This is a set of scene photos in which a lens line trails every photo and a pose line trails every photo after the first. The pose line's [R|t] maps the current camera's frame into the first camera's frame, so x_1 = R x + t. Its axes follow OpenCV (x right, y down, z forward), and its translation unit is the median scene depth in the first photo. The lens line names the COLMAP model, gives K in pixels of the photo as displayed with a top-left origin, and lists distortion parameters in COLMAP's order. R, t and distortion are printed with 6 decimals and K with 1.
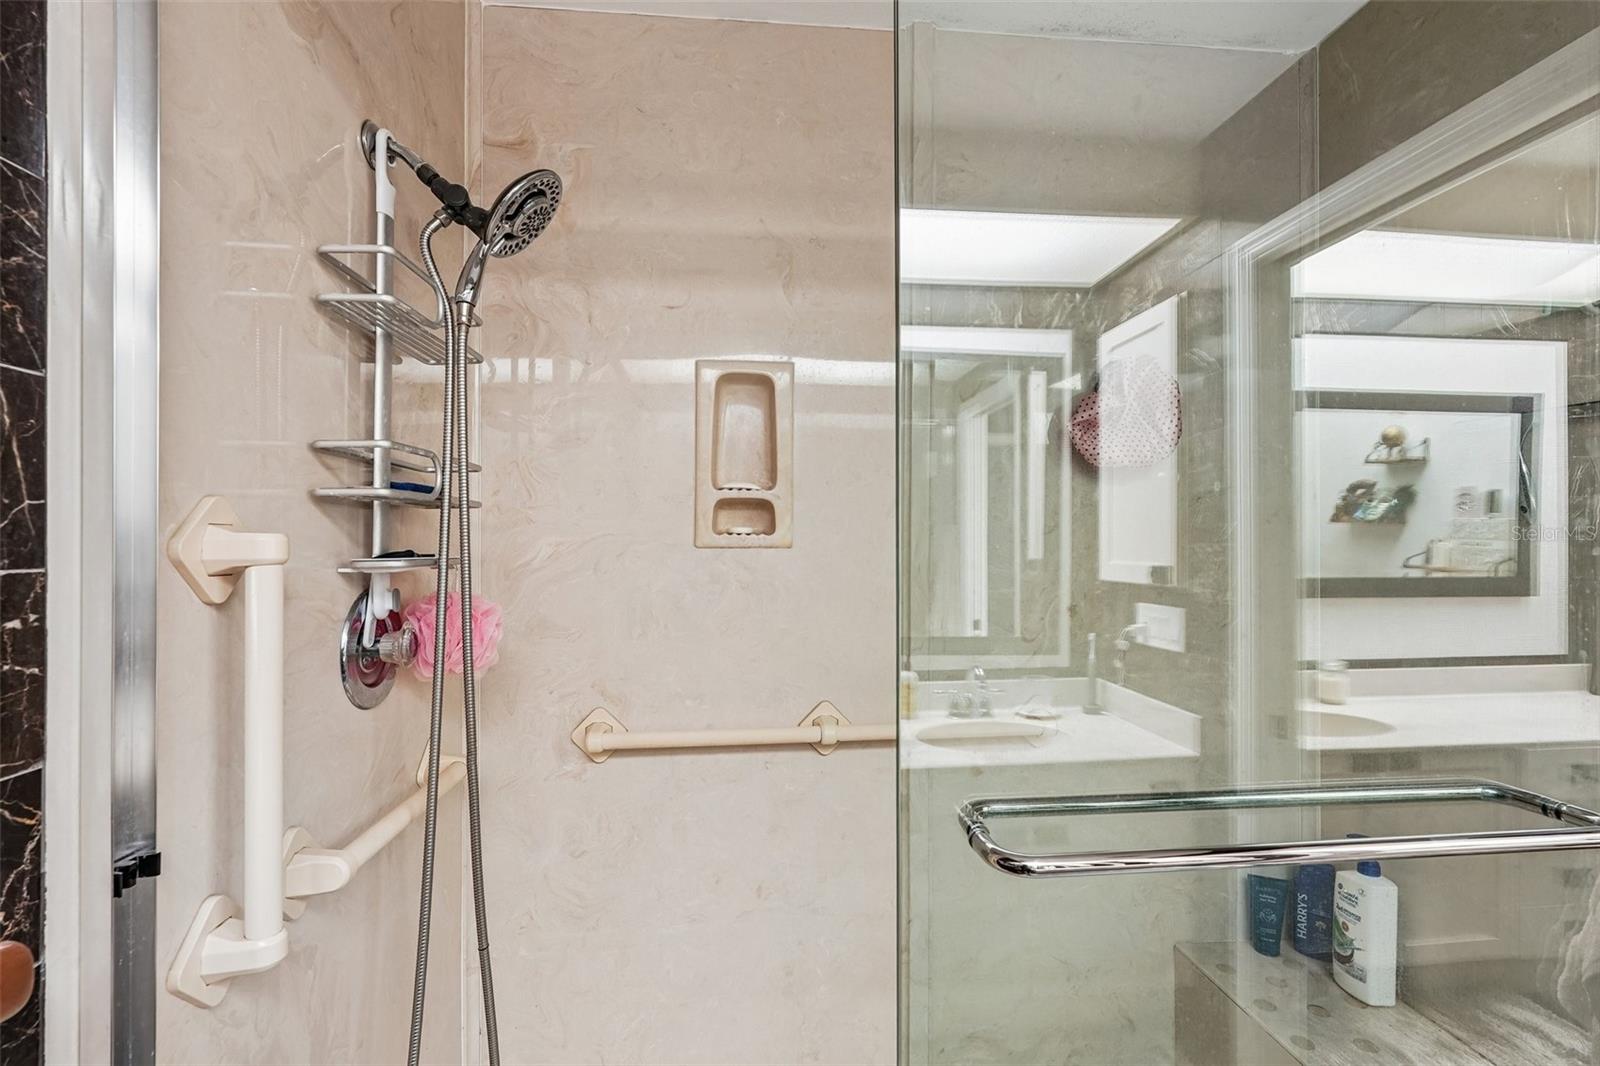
lens RADIAL K [[723.3, 0, 801.0], [0, 723.3, 542.2], [0, 0, 1]] dist [-0.000847, 0.000313]
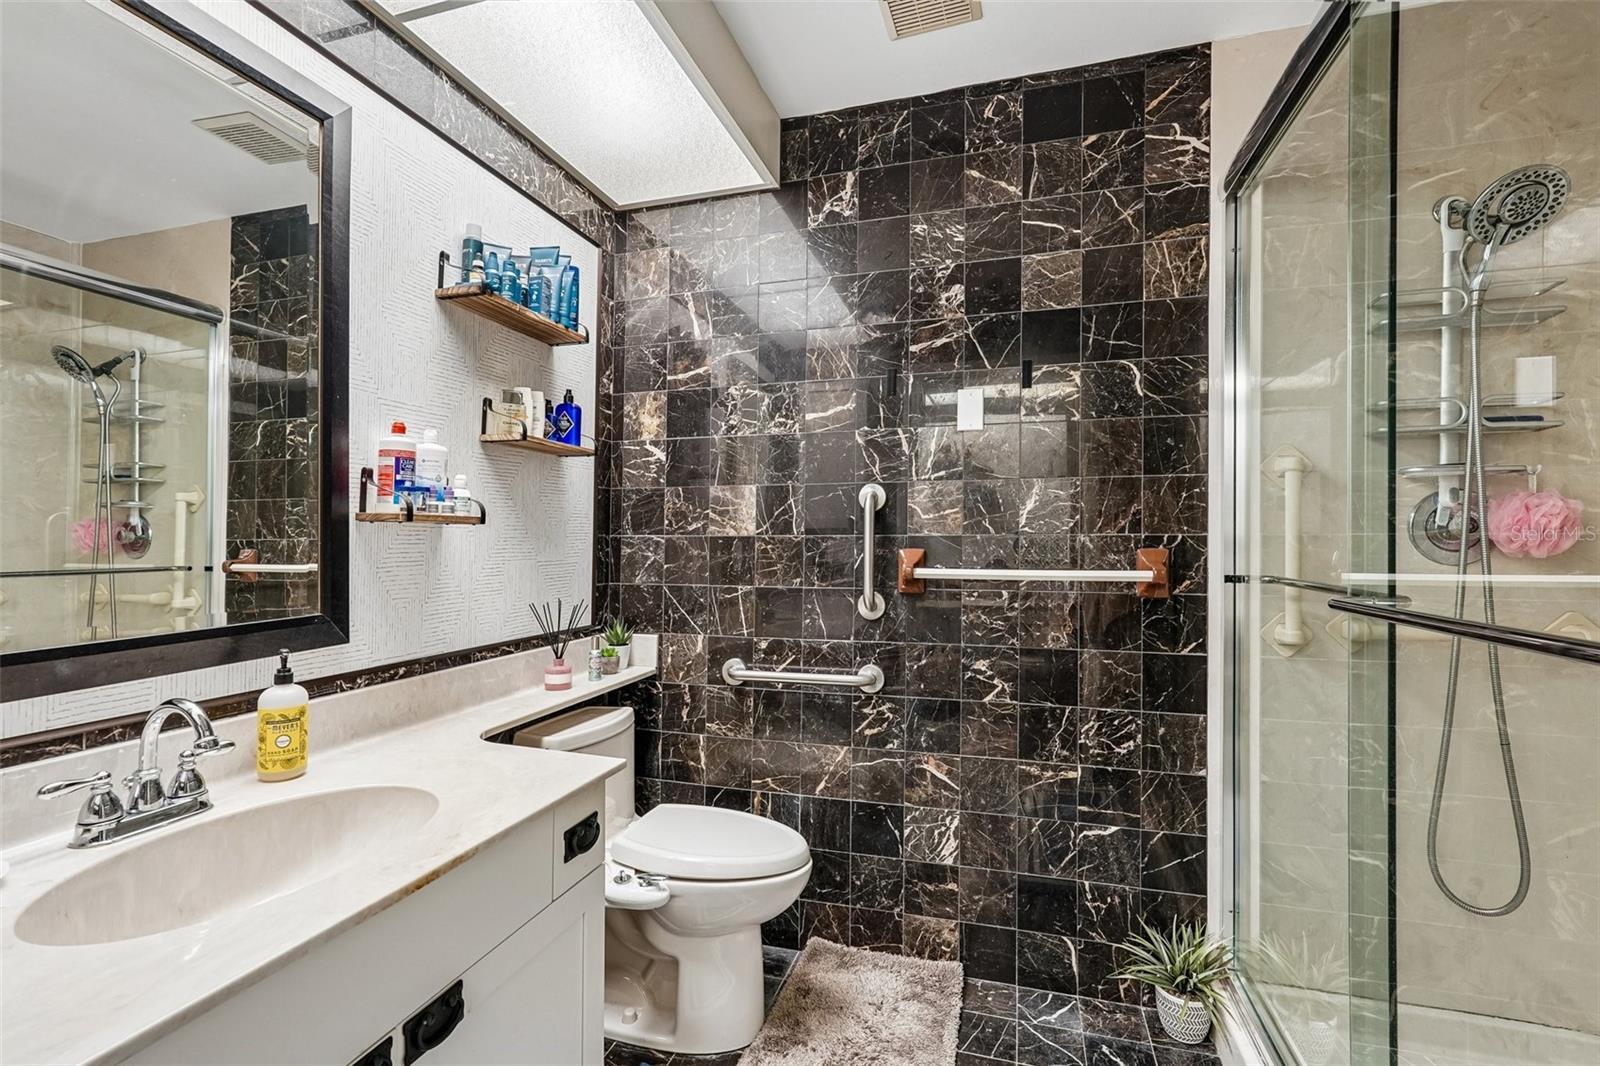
lens RADIAL K [[723.3, 0, 798.6], [0, 723.3, 535.8], [0, 0, 1]] dist [-0.000847, 0.000313]
pose [[-0.378495, -0.004171, -0.925594, 2.692889], [0.001667, 0.999985, -0.005188, 0.330036], [0.925602, -0.003506, -0.378483, 0.524491]]
